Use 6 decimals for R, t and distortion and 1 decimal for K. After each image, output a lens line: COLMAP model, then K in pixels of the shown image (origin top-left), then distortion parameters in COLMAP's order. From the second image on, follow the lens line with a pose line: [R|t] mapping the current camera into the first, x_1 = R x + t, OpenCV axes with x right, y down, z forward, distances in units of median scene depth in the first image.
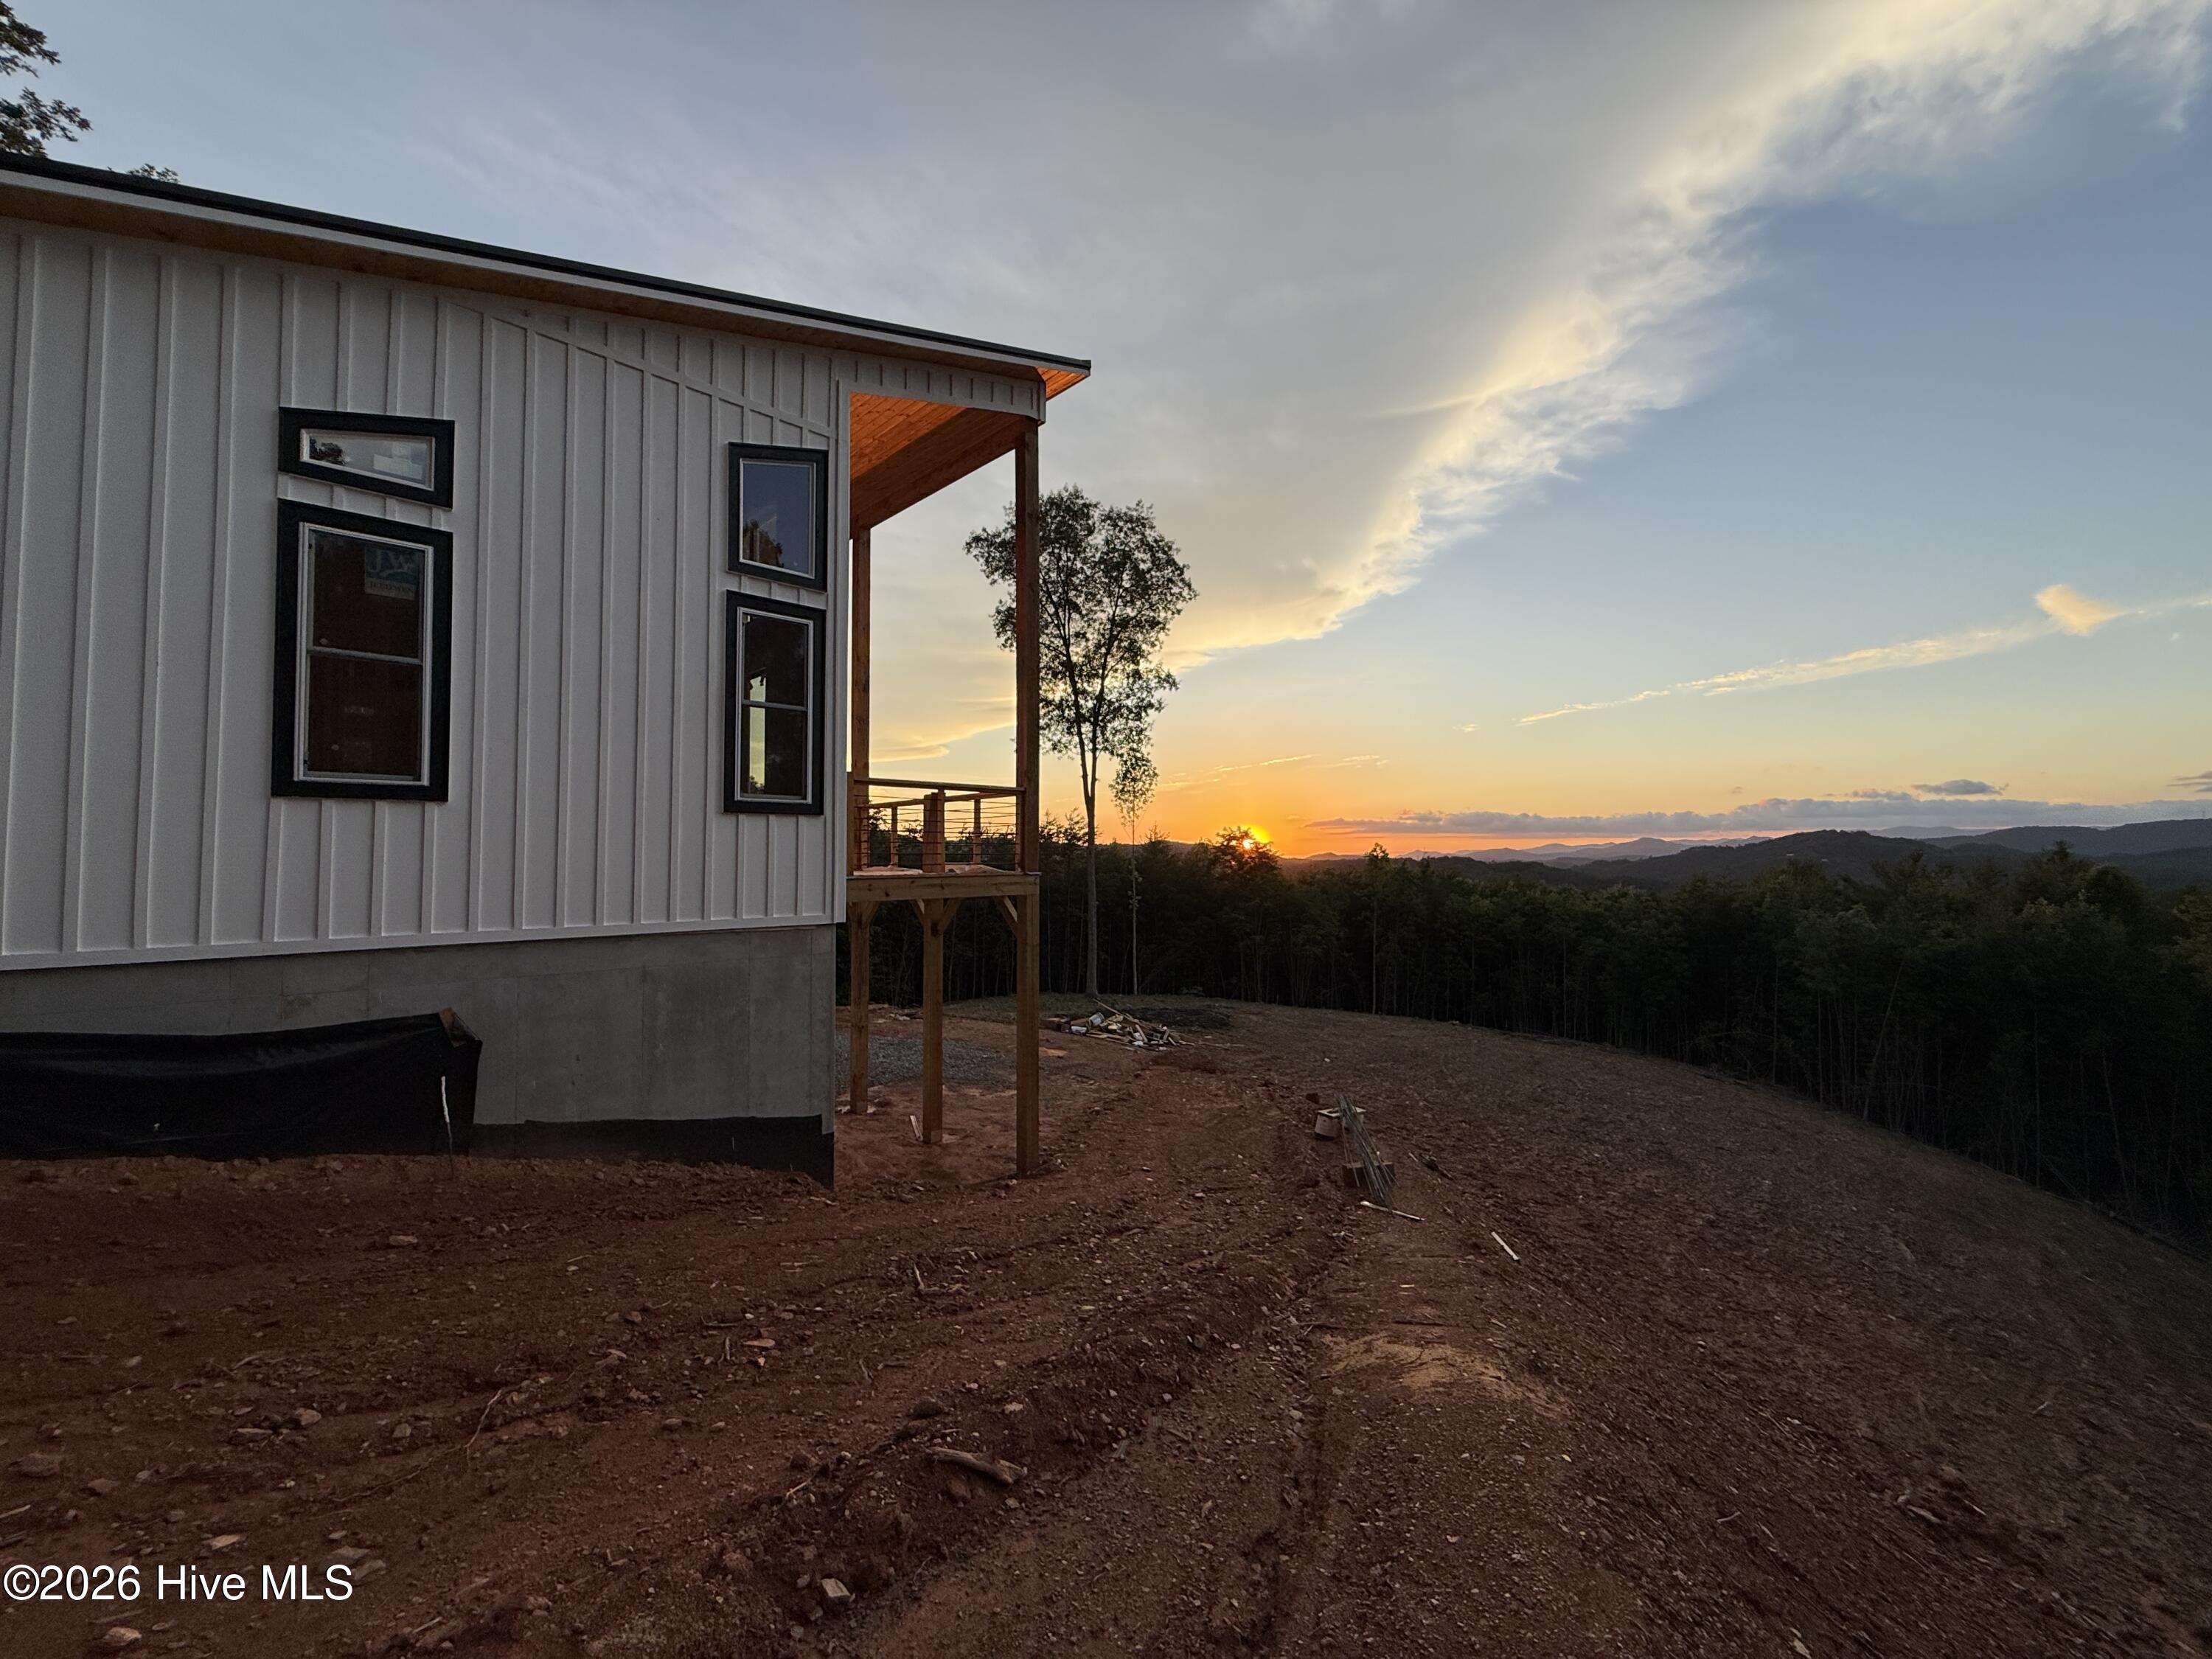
lens RADIAL K [[889.5, 0, 1094.1], [0, 889.5, 834.7], [0, 0, 1]] dist [0.000342, 0.000823]
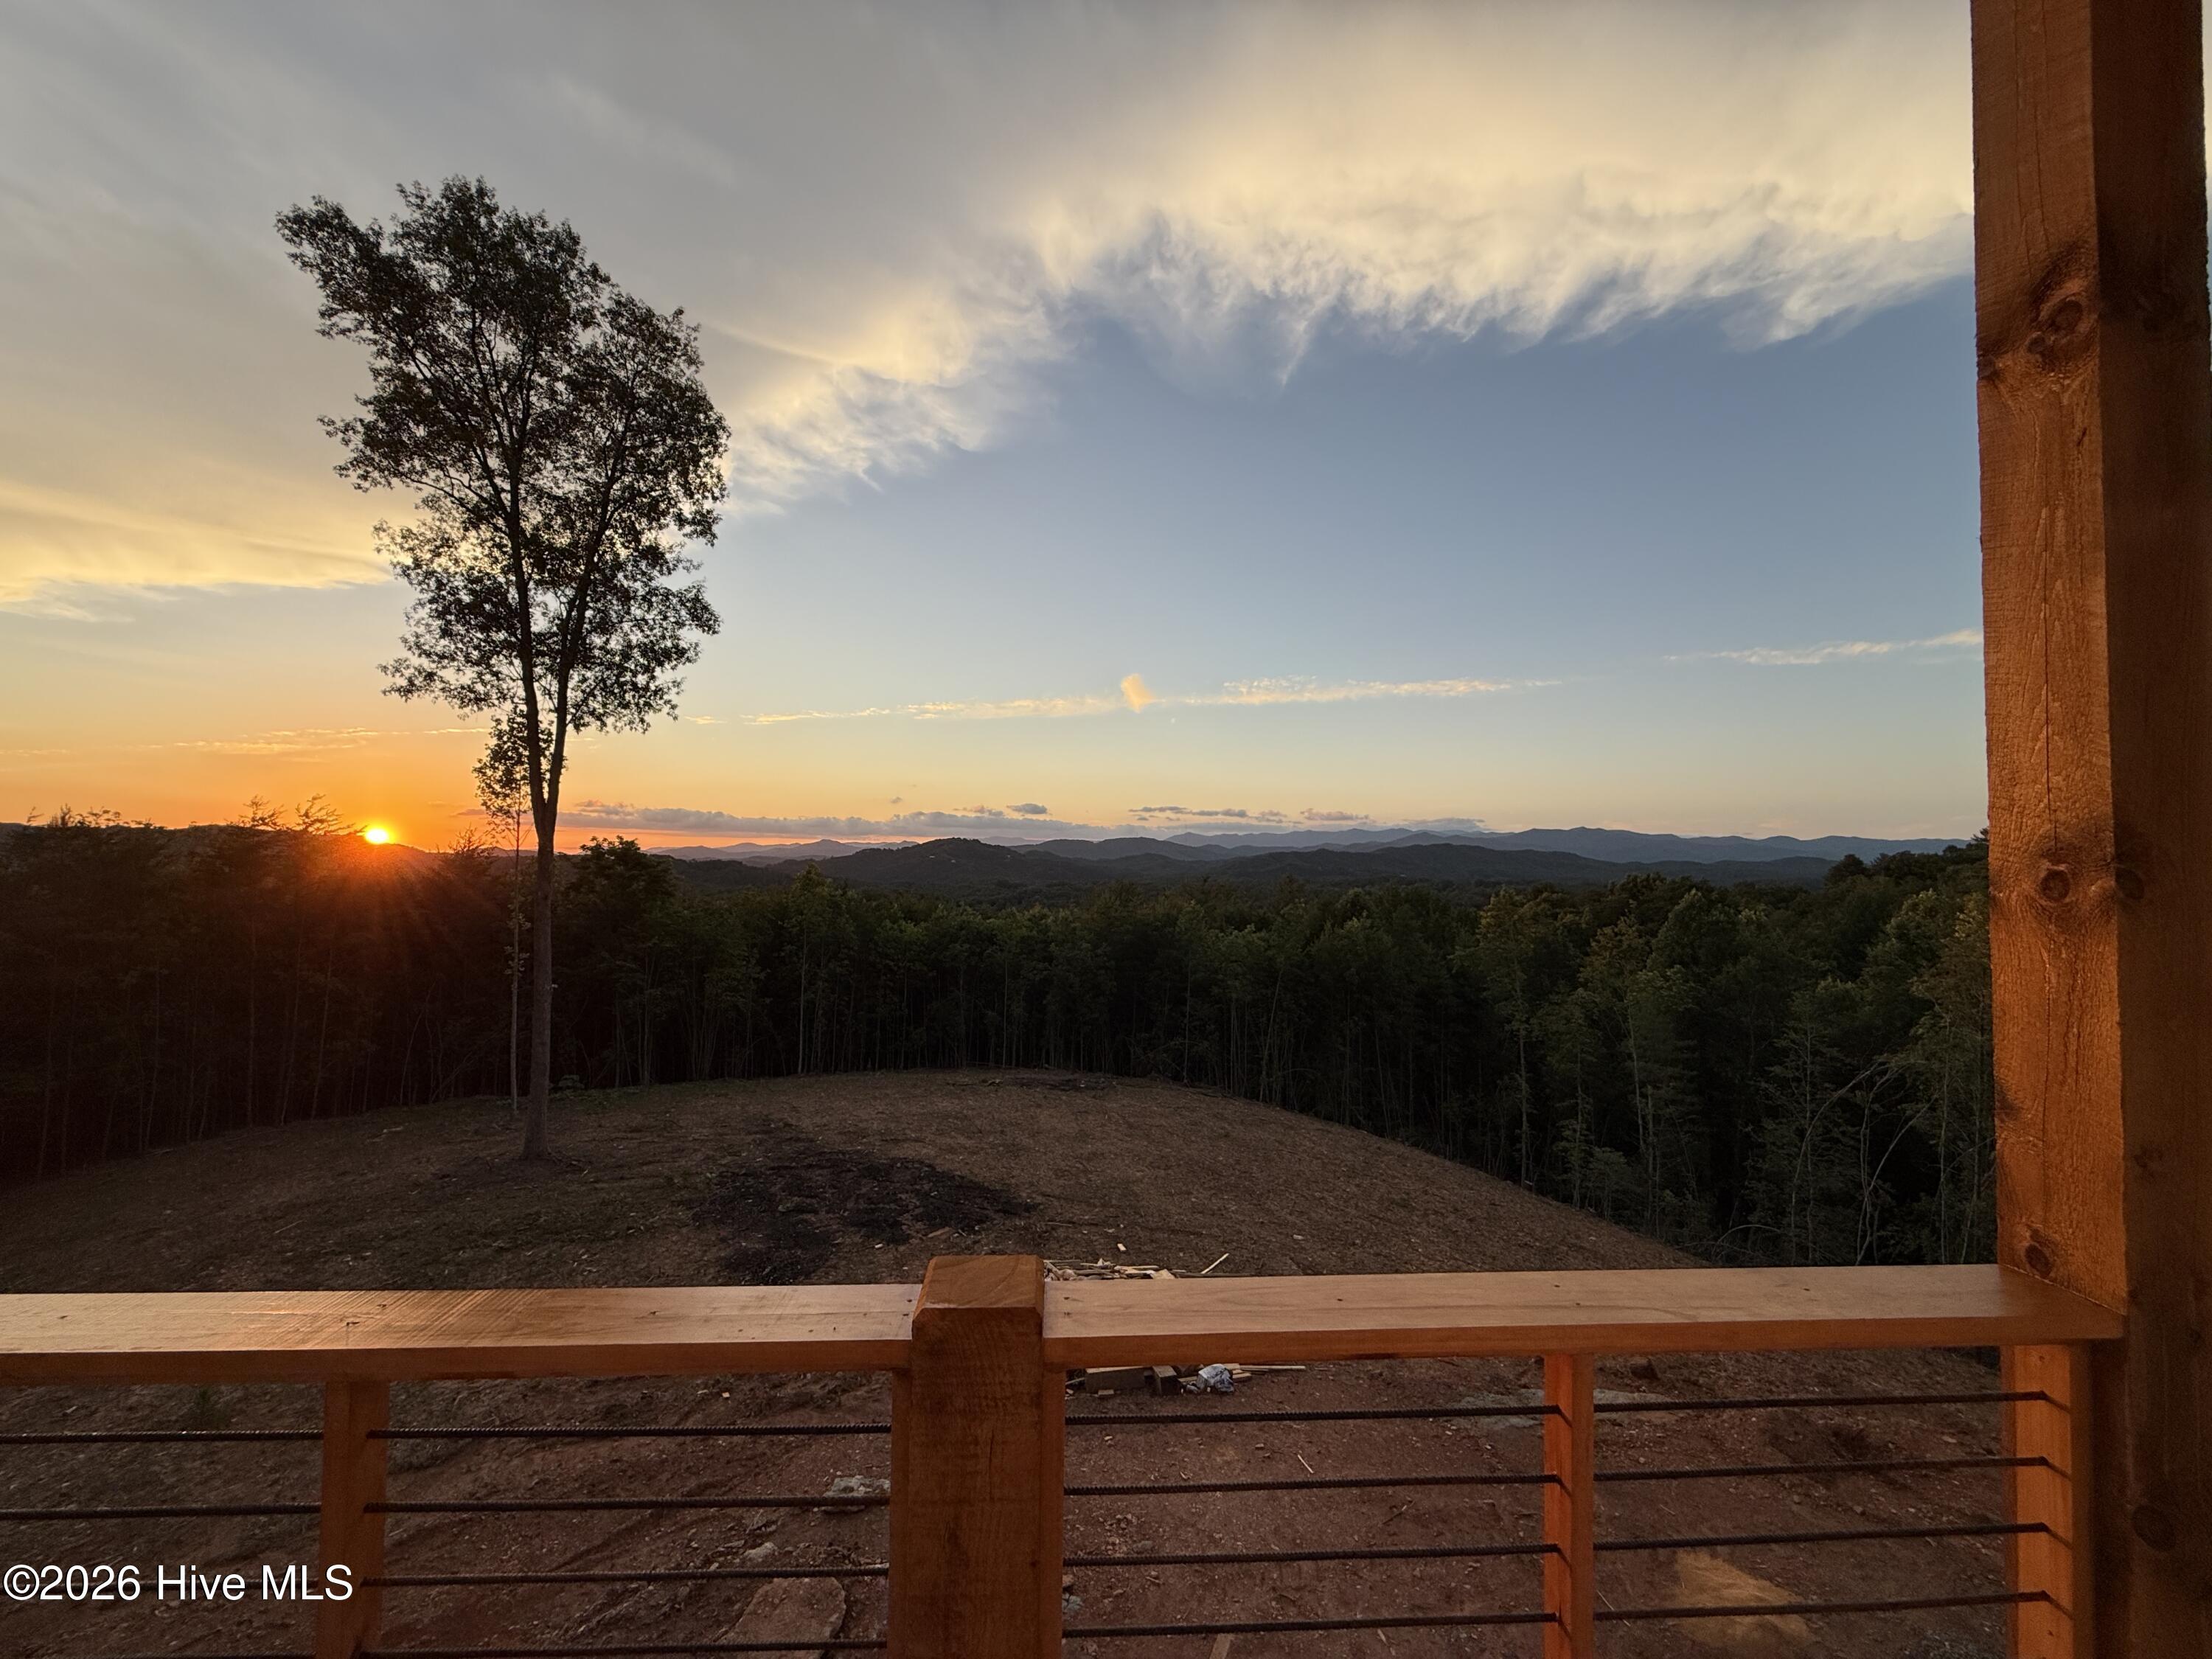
lens RADIAL K [[889.5, 0, 1074.8], [0, 889.5, 835.9], [0, 0, 1]] dist [0.000342, 0.000823]
pose [[0.651403, 0.027687, 0.758227, -0.403428], [-0.032562, 0.999433, -0.008521, -0.044924], [-0.758033, -0.019139, 0.651935, 0.744731]]
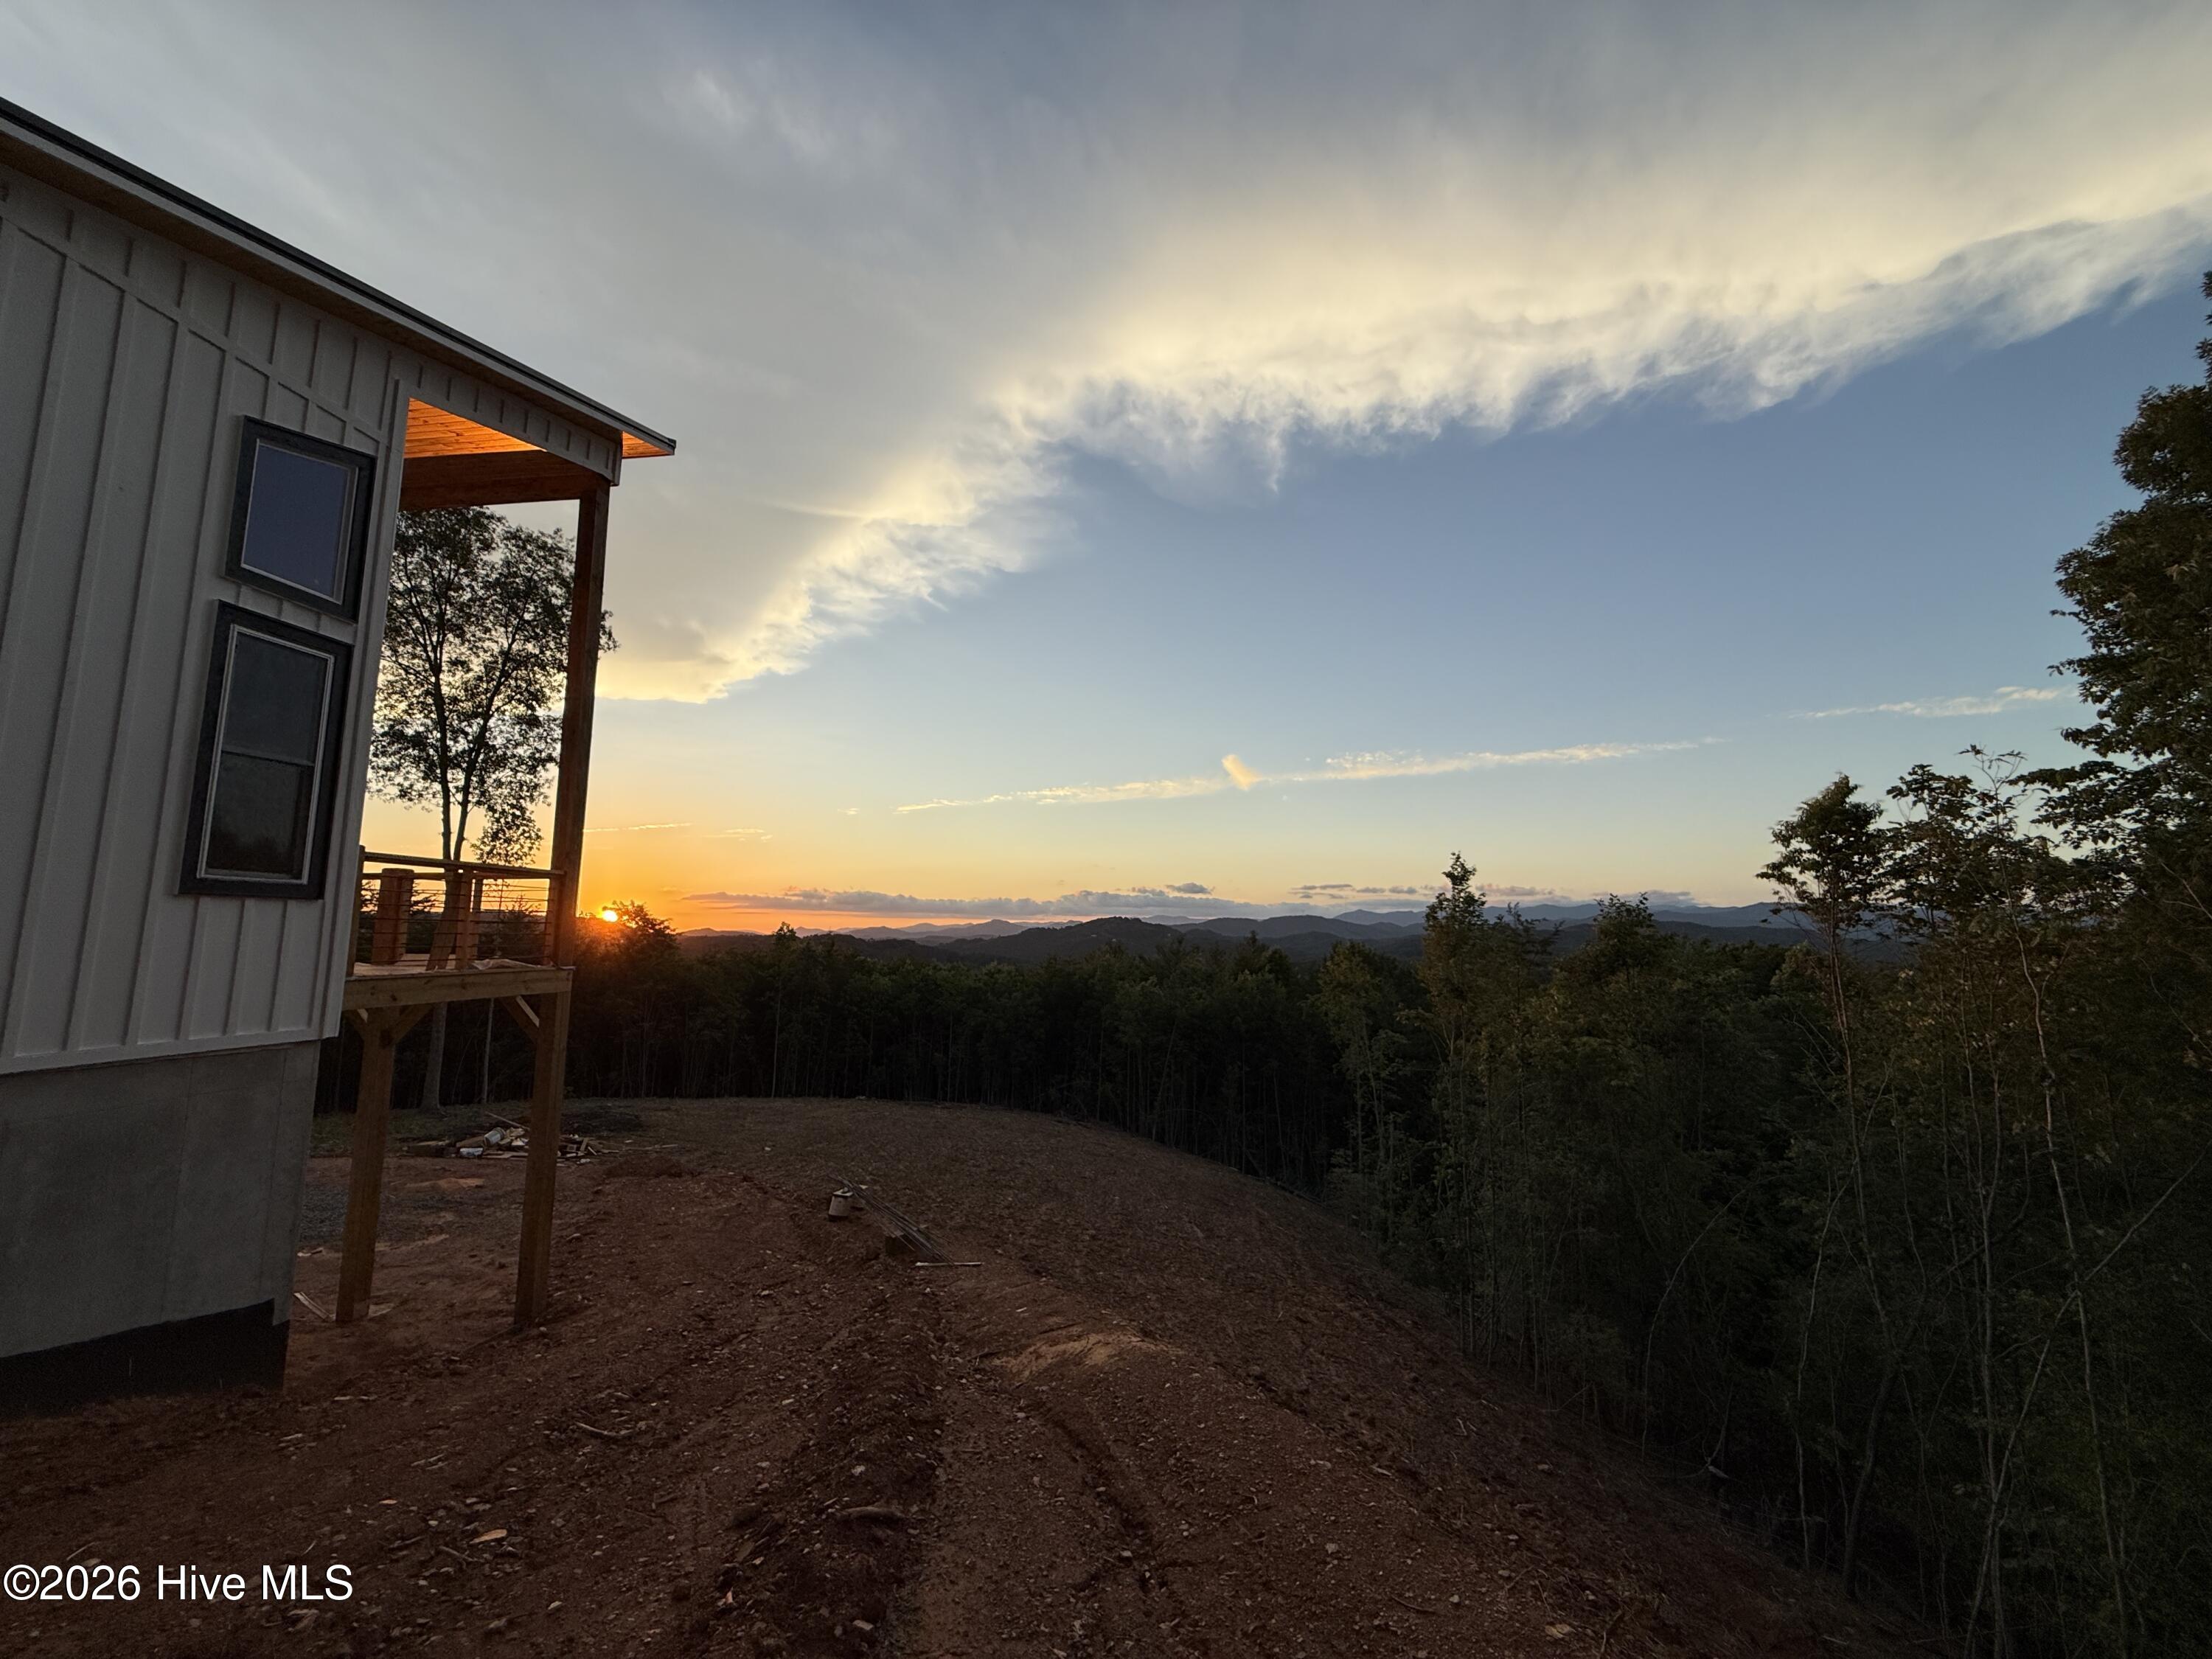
lens RADIAL K [[889.5, 0, 1108.1], [0, 889.5, 826.9], [0, 0, 1]] dist [0.000342, 0.000823]
pose [[0.776174, 0.087080, 0.624477, -0.095286], [-0.027952, 0.994196, -0.103894, -0.008362], [-0.629899, 0.063184, 0.774103, -0.018250]]
